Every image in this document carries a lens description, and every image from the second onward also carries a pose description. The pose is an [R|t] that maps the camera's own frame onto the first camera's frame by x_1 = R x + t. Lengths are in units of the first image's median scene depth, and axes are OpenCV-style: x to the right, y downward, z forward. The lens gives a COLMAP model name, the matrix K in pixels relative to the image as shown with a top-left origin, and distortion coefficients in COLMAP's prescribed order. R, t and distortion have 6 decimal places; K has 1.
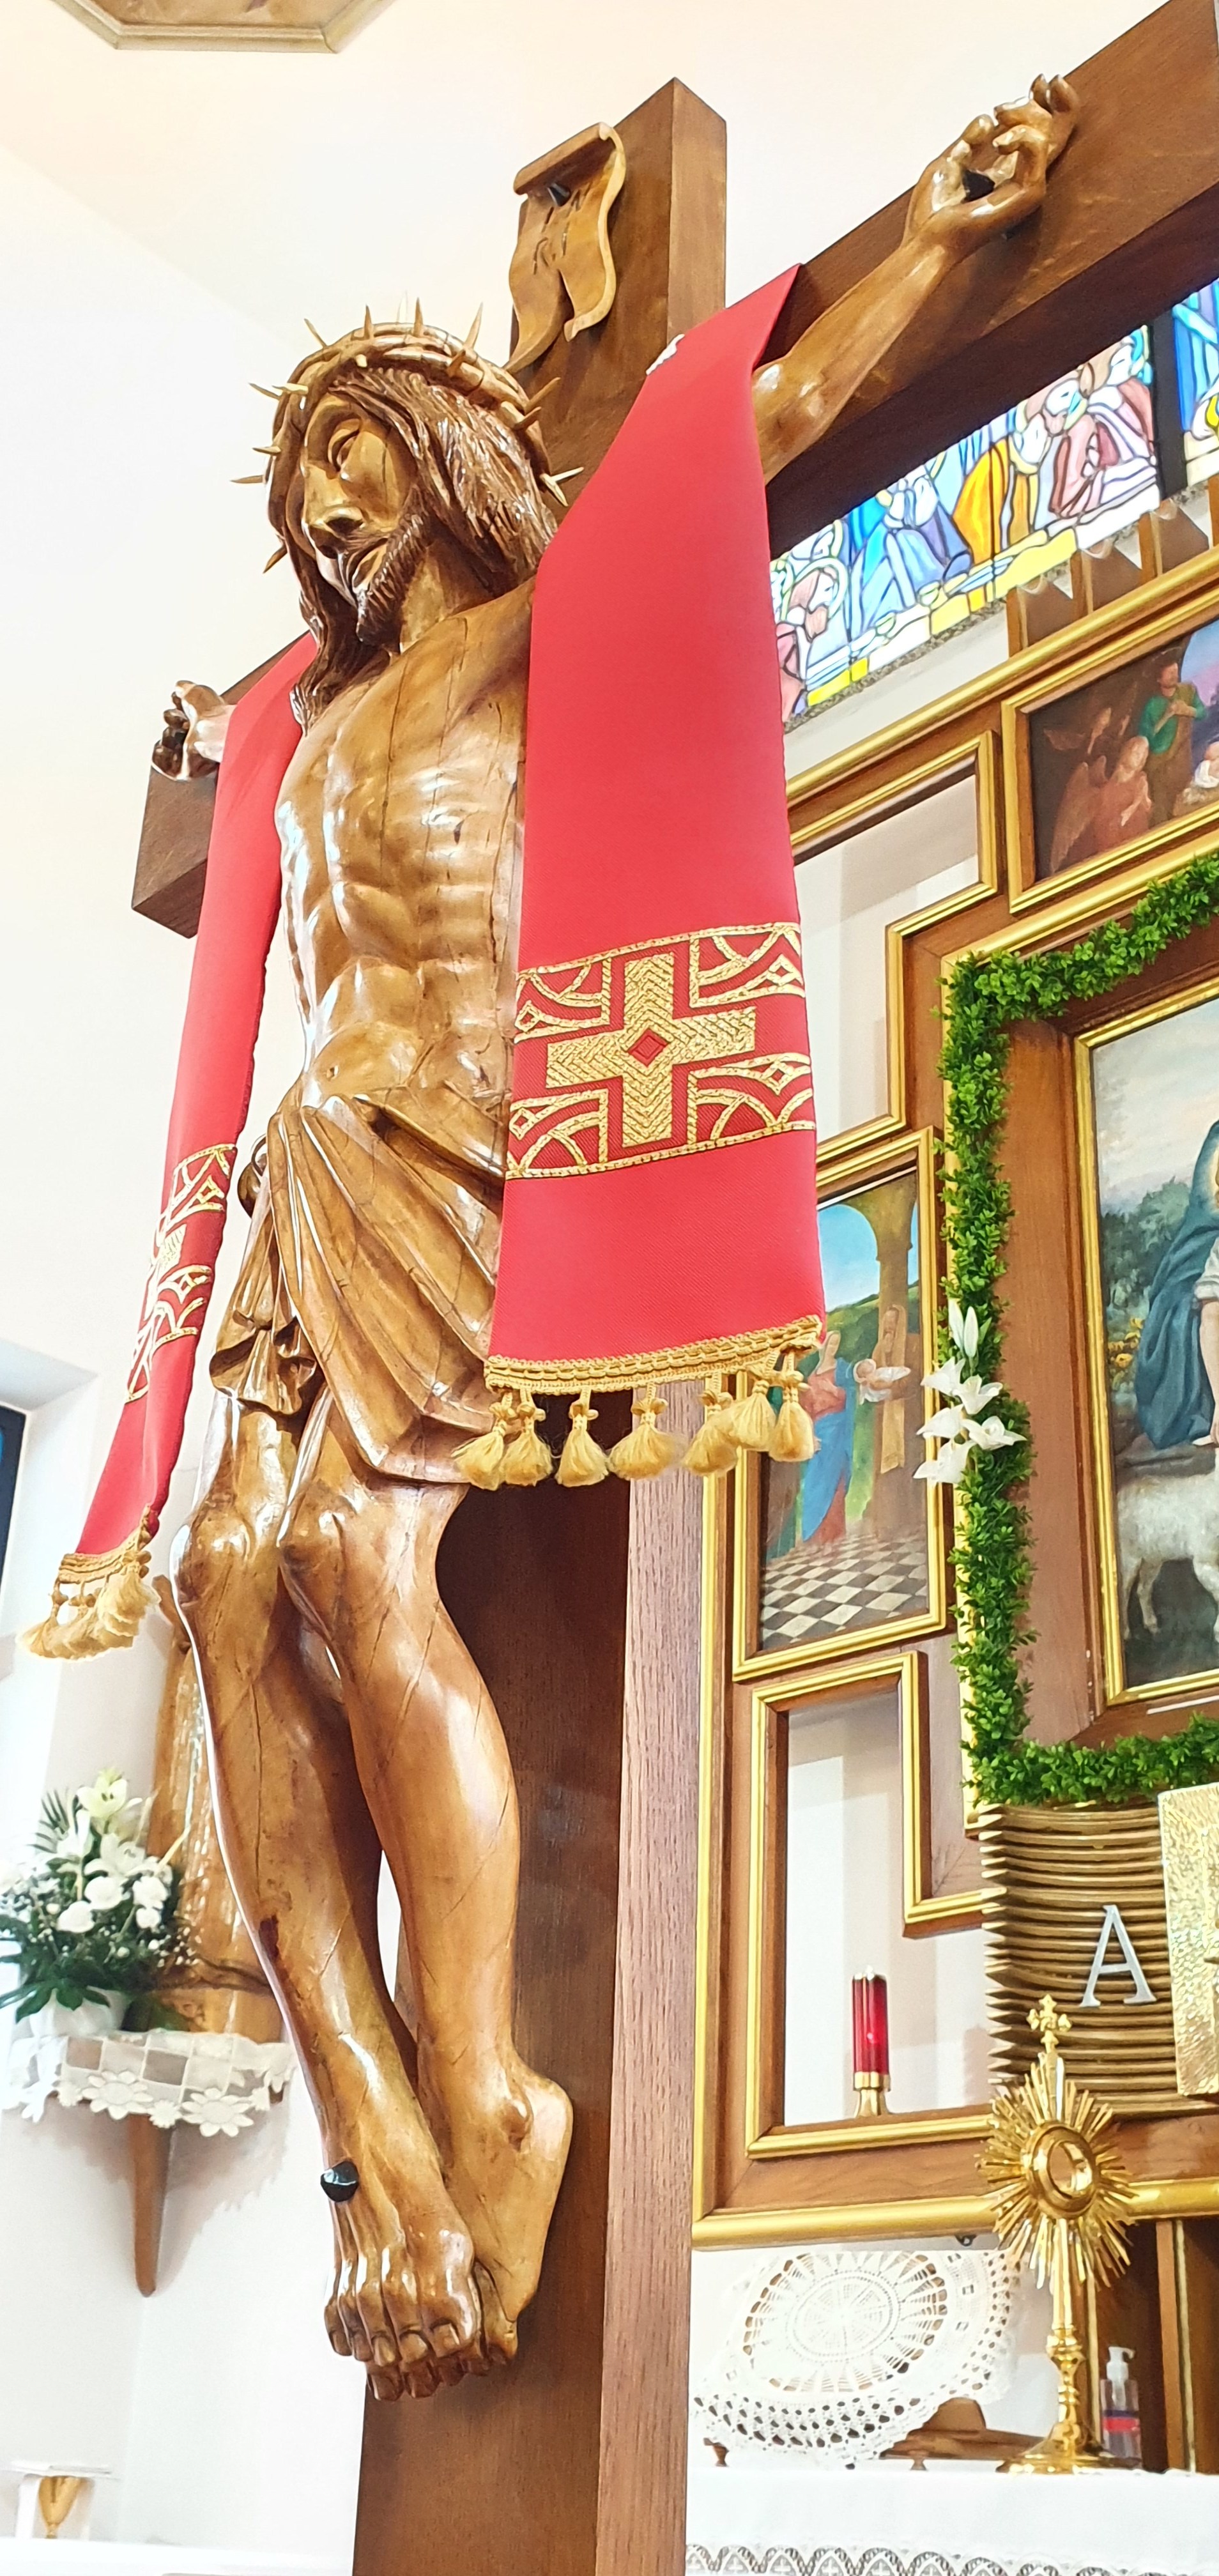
lens RADIAL K [[2559.4, 0, 566.1], [0, 2559.4, 1264.8], [0, 0, 1]] dist [0.207199, -0.662308]
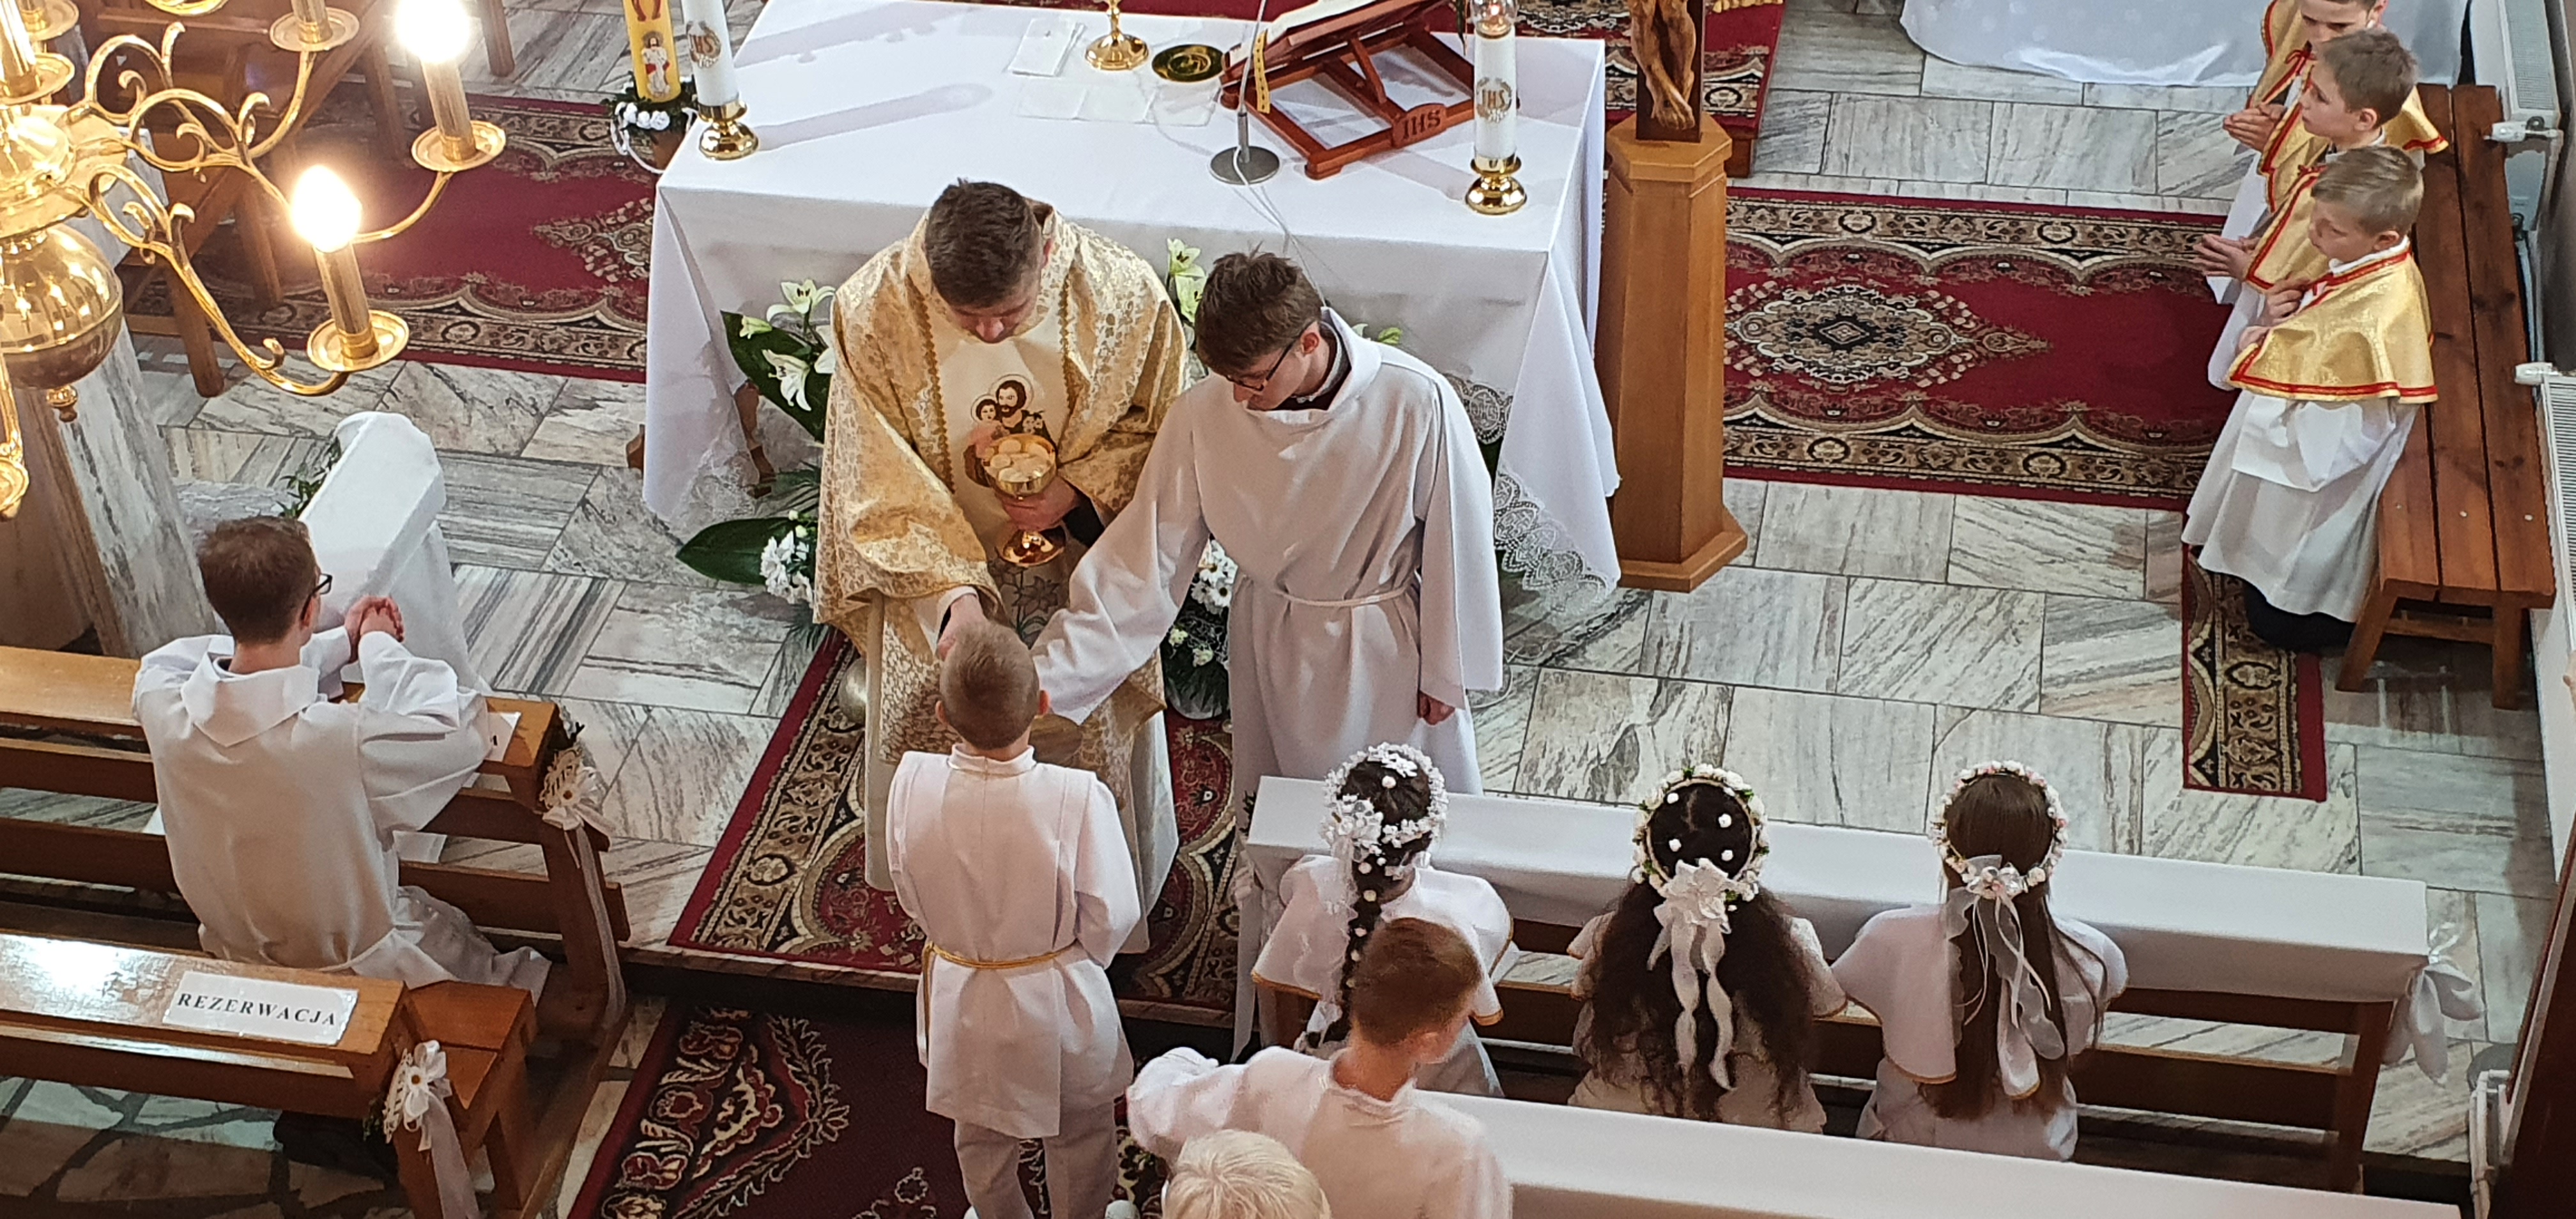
lens RADIAL K [[3479.8, 0, 1245.1], [0, 3479.8, 635.0], [0, 0, 1]] dist [0.299347, -1.172420]
pose [[0.829612, -0.409749, 0.379276, -0.888883], [-0.170807, 0.460473, 0.871085, -1.183640], [-0.531572, -0.787446, 0.312026, -0.376733]]
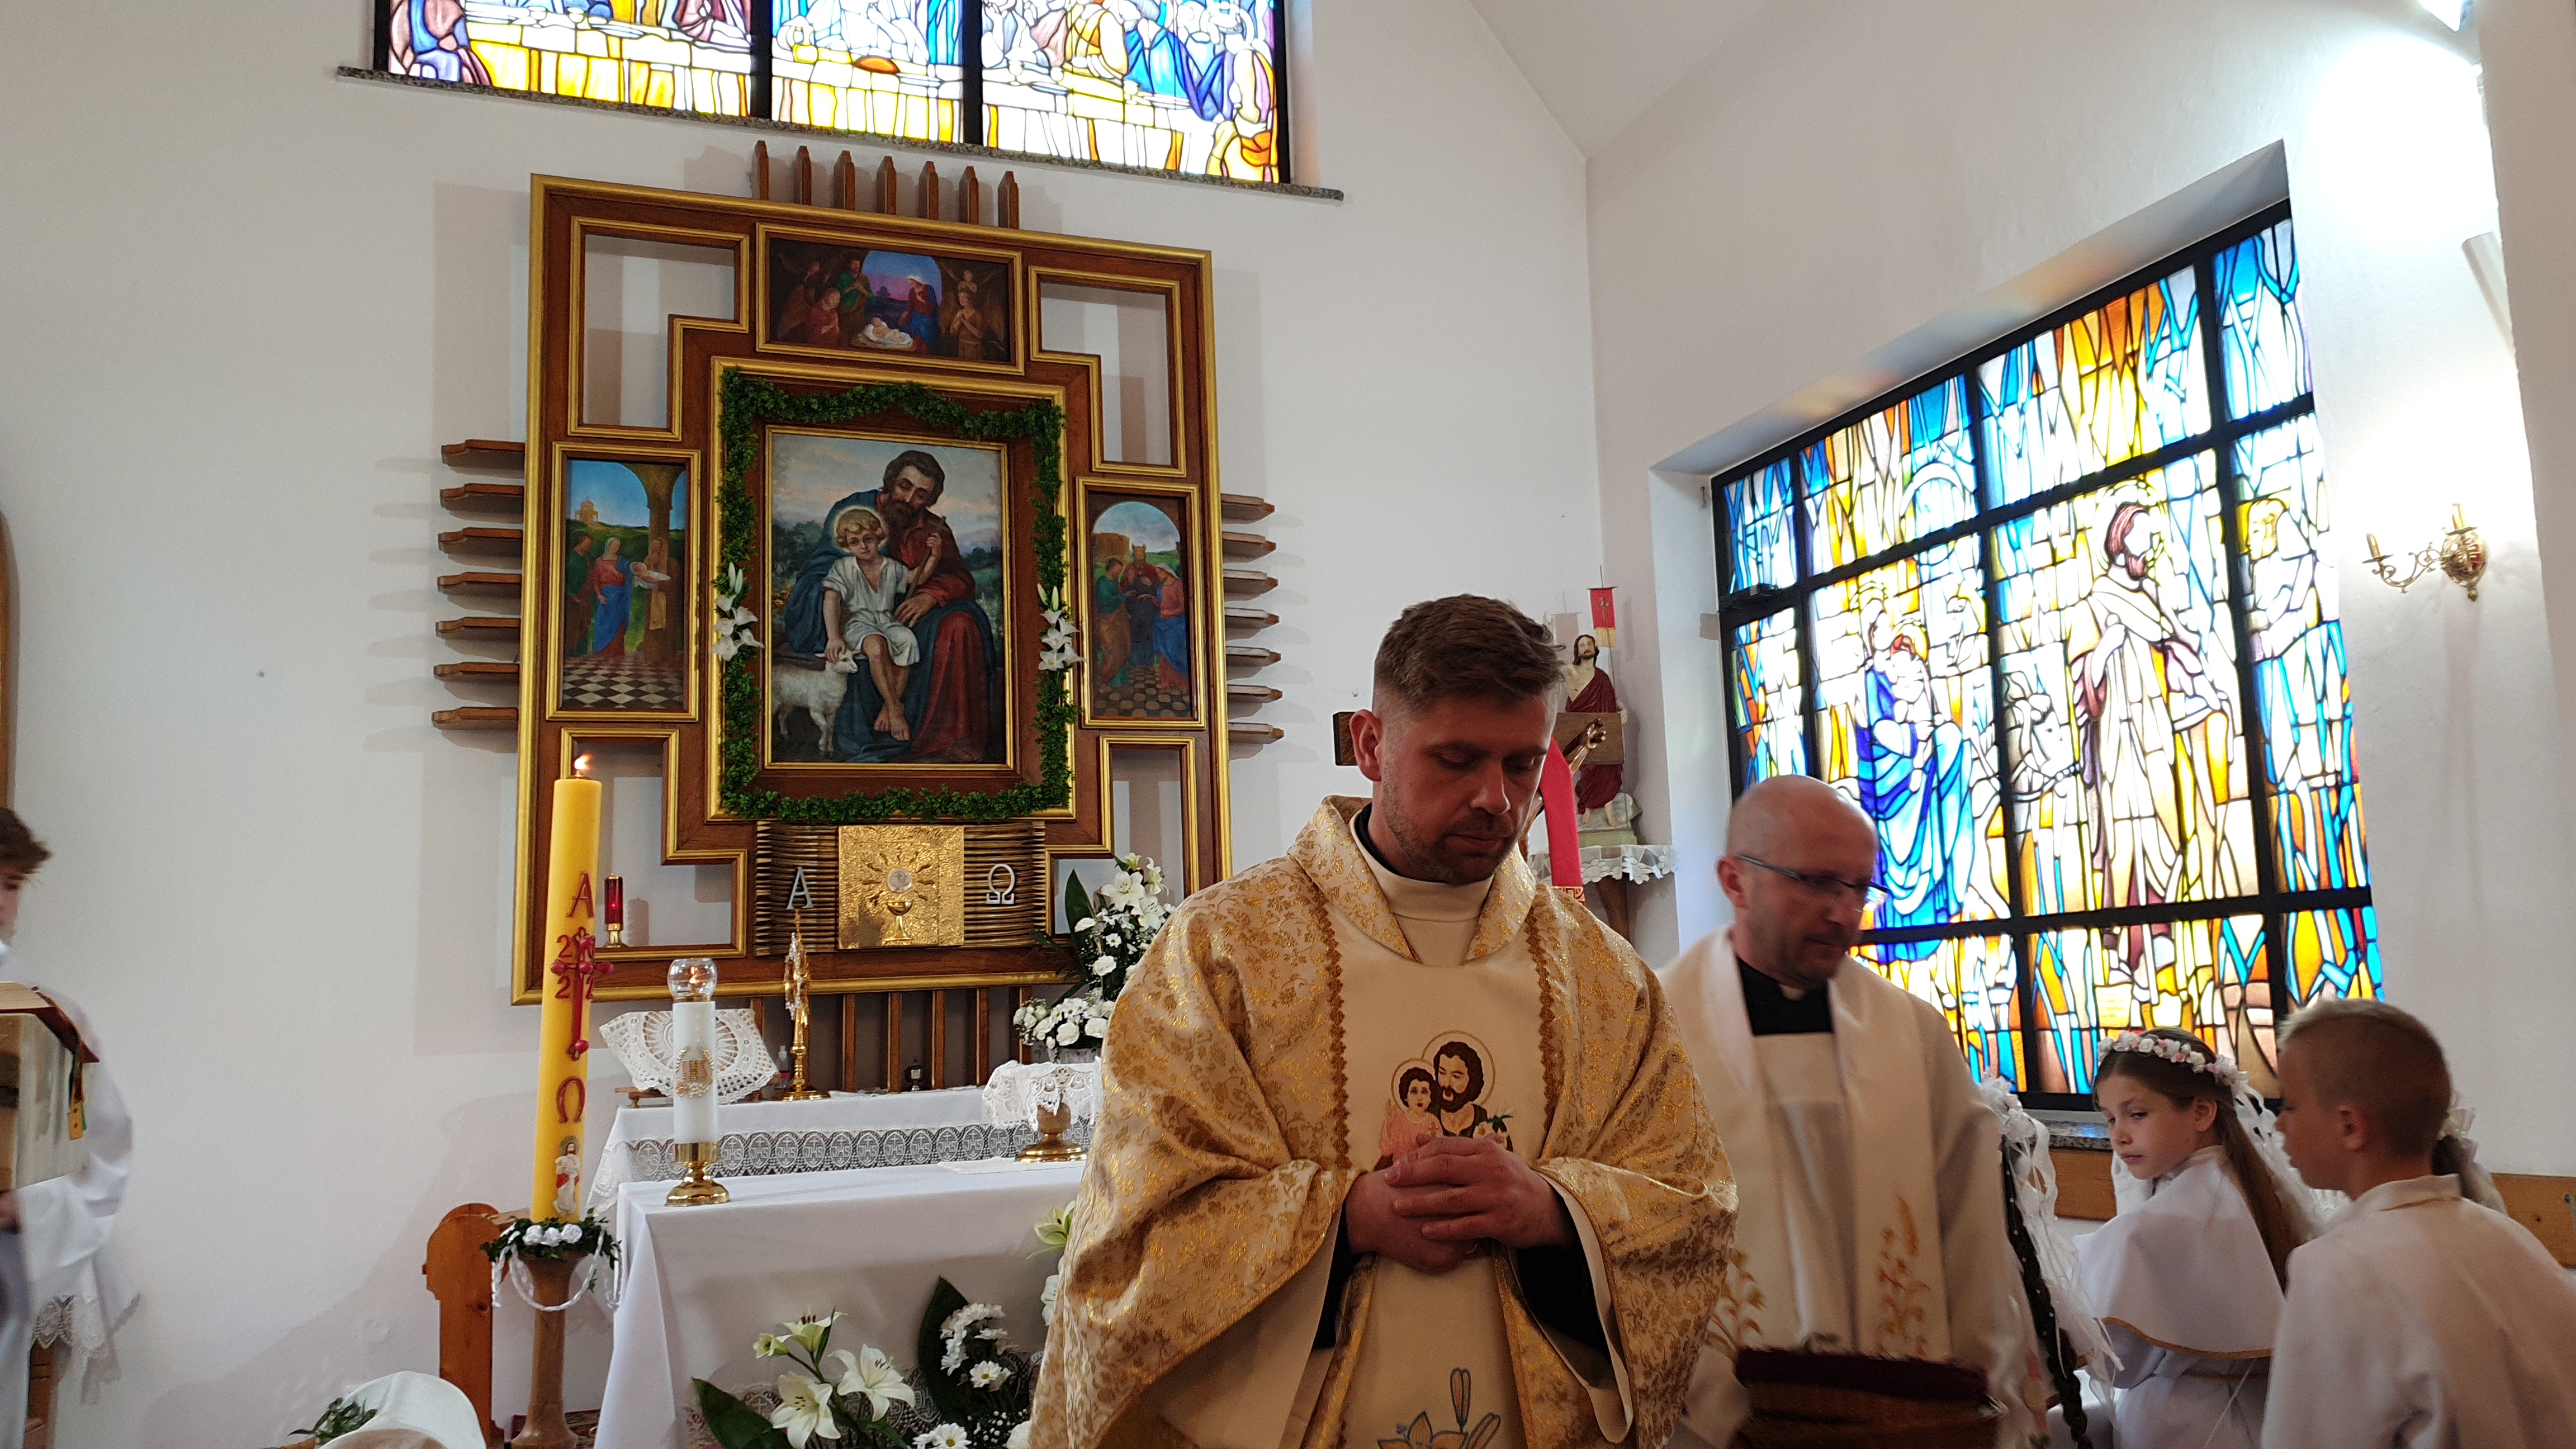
lens RADIAL K [[2022.7, 0, 1382.0], [0, 2022.7, 709.2], [0, 0, 1]] dist [0.183076, -0.704702]
pose [[0.366475, 0.080628, 0.926928, -1.118954], [-0.359548, 0.931120, 0.061160, -0.158003], [-0.858150, -0.355688, 0.370222, -0.066021]]
